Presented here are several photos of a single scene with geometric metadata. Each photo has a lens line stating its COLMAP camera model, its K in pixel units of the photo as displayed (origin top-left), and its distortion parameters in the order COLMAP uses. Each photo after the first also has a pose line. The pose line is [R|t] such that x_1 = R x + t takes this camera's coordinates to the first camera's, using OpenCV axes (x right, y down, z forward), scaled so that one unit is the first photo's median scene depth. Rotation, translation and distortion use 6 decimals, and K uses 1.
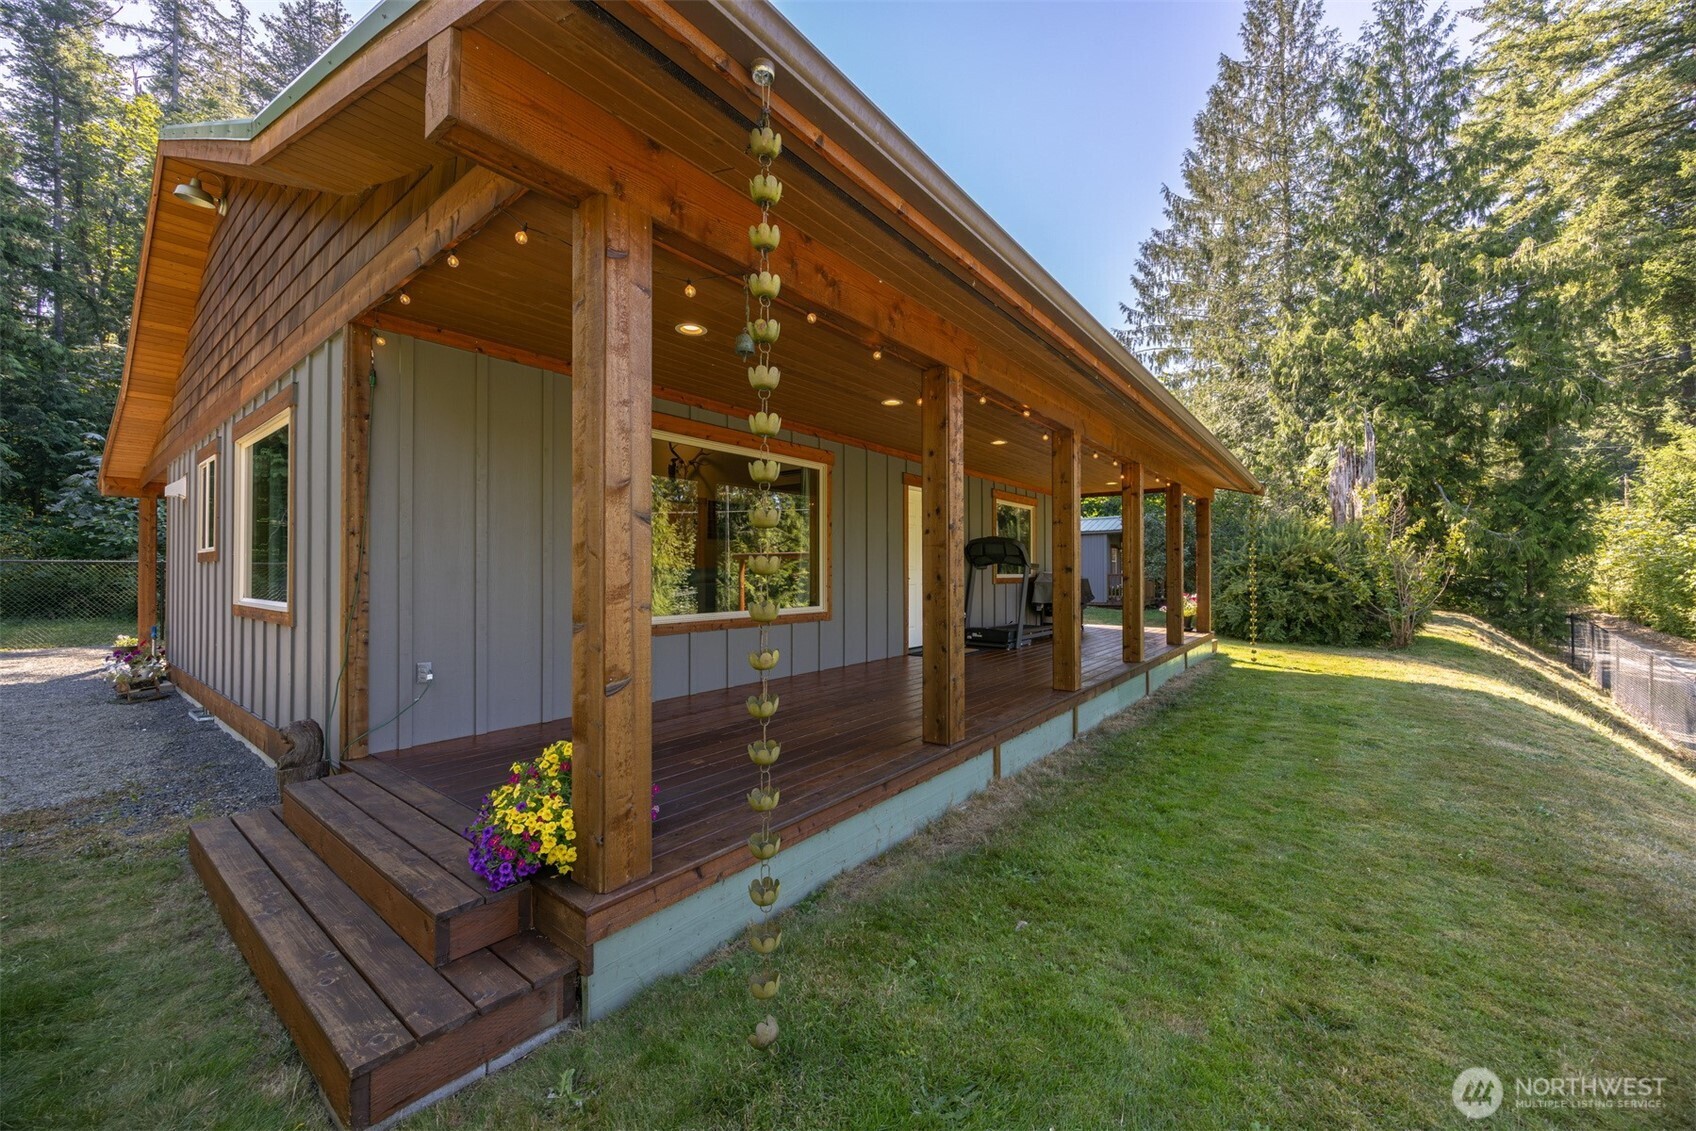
lens RADIAL K [[653.7, 0, 856.5], [0, 653.7, 564.5], [0, 0, 1]] dist [-0.002309, -0.000225]
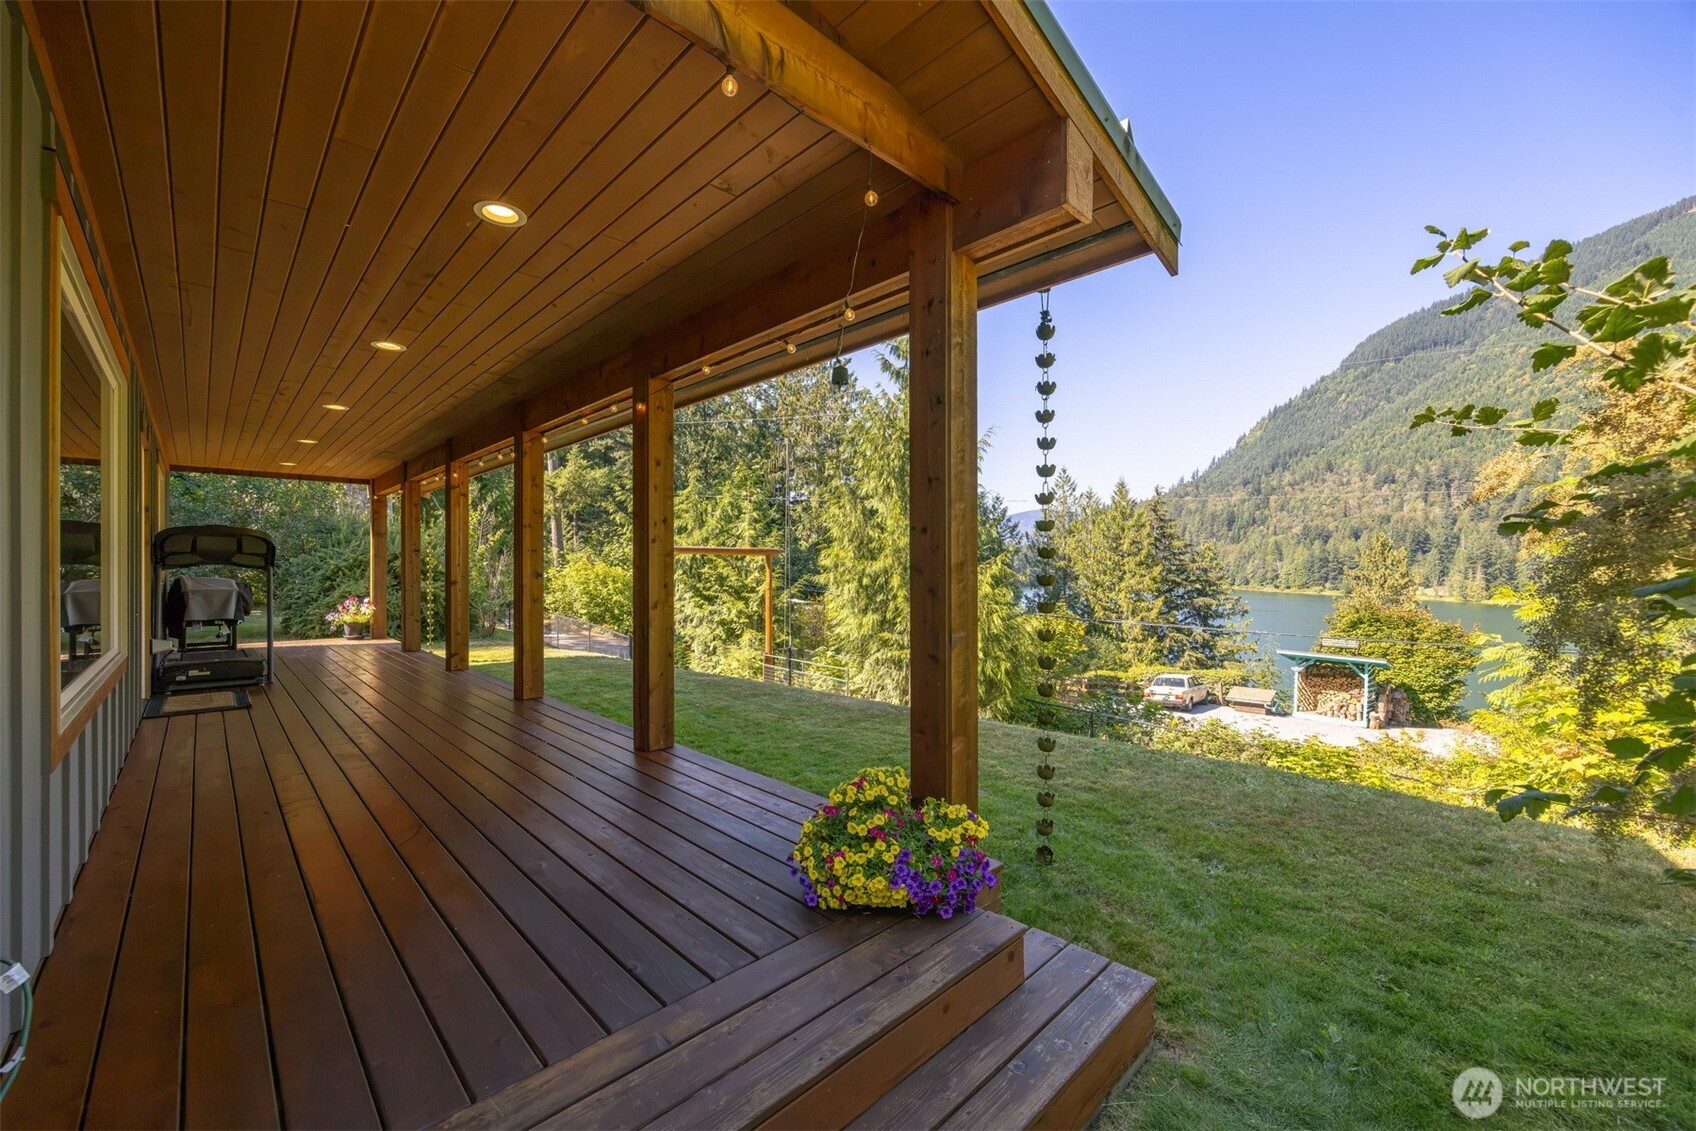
lens RADIAL K [[653.7, 0, 855.6], [0, 653.7, 567.2], [0, 0, 1]] dist [-0.002309, -0.000225]
pose [[0.132749, 0.002937, 0.991145, -1.530106], [-0.007791, 0.999968, -0.001920, -0.018390], [-0.991119, -0.007467, 0.132767, 1.023051]]
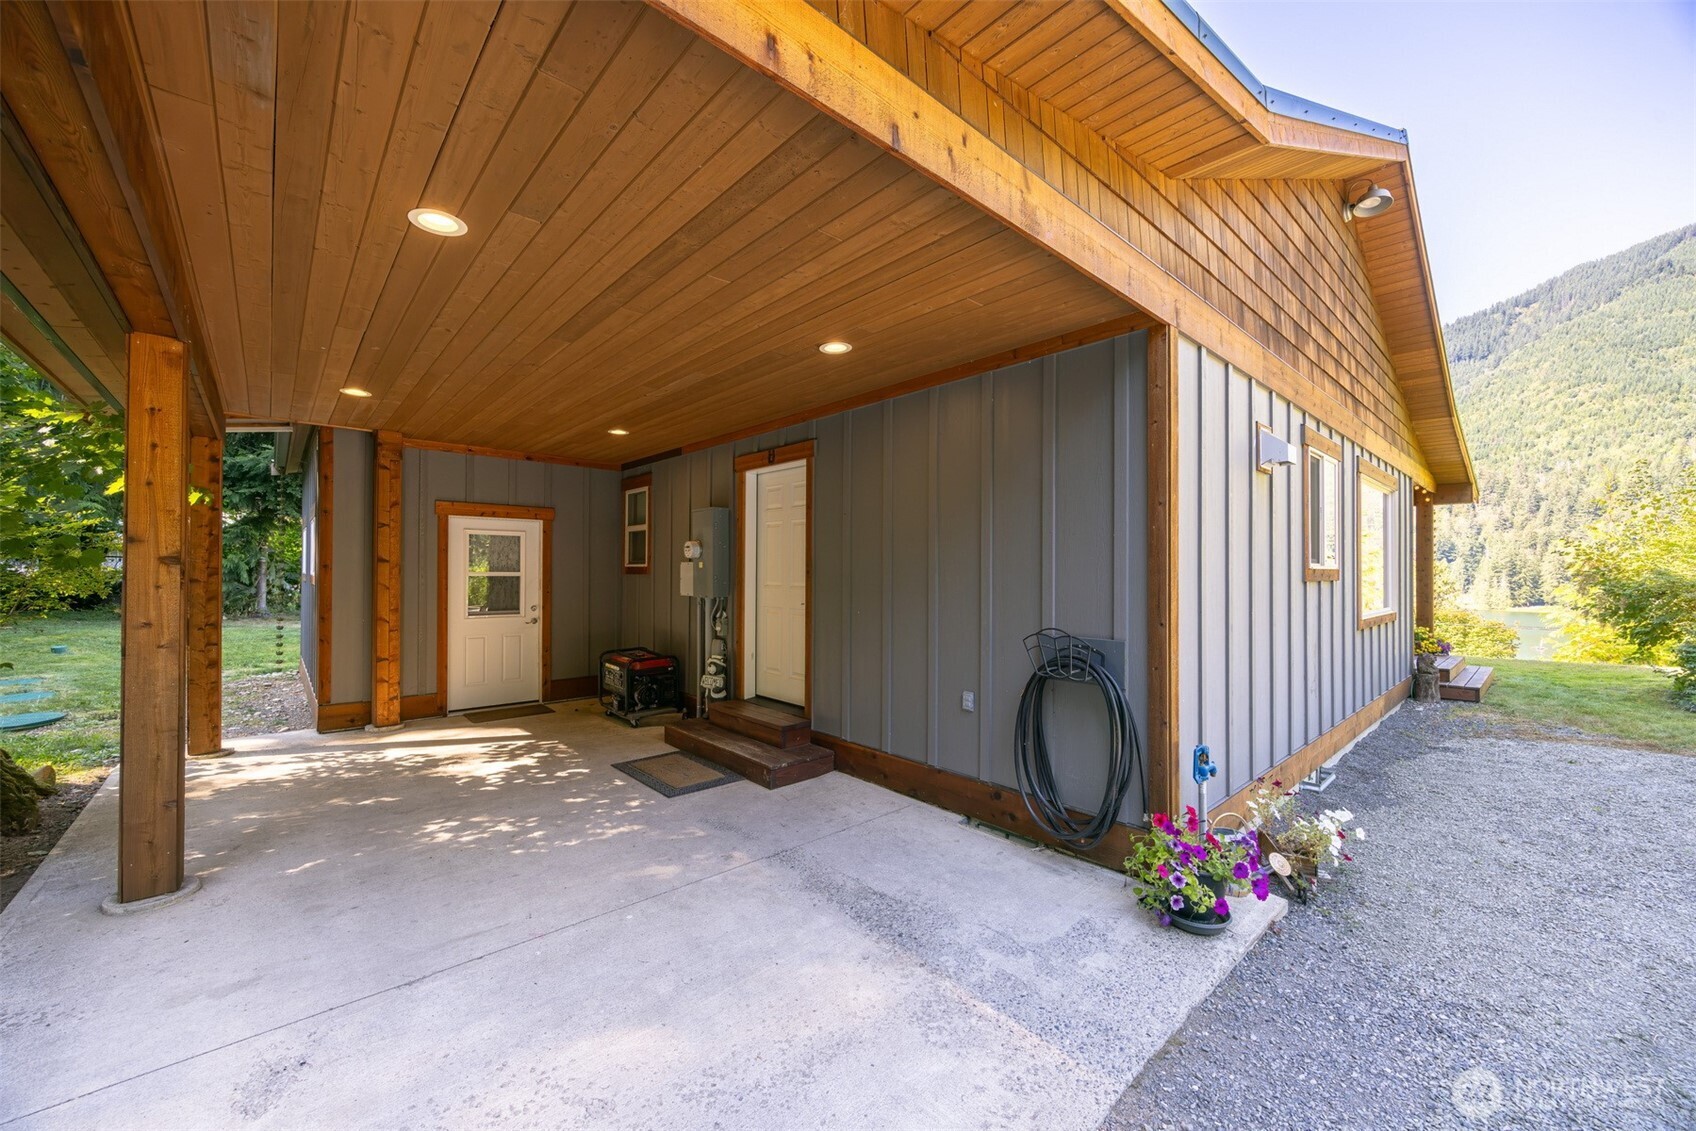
lens RADIAL K [[651.1, 0, 849.0], [0, 651.1, 566.2], [0, 0, 1]] dist [-0.003902, 0.000037]
pose [[0.156669, 0.011383, 0.987586, -2.300934], [-0.014609, 0.999851, -0.009207, -0.021040], [-0.987543, -0.012986, 0.156812, 1.653829]]
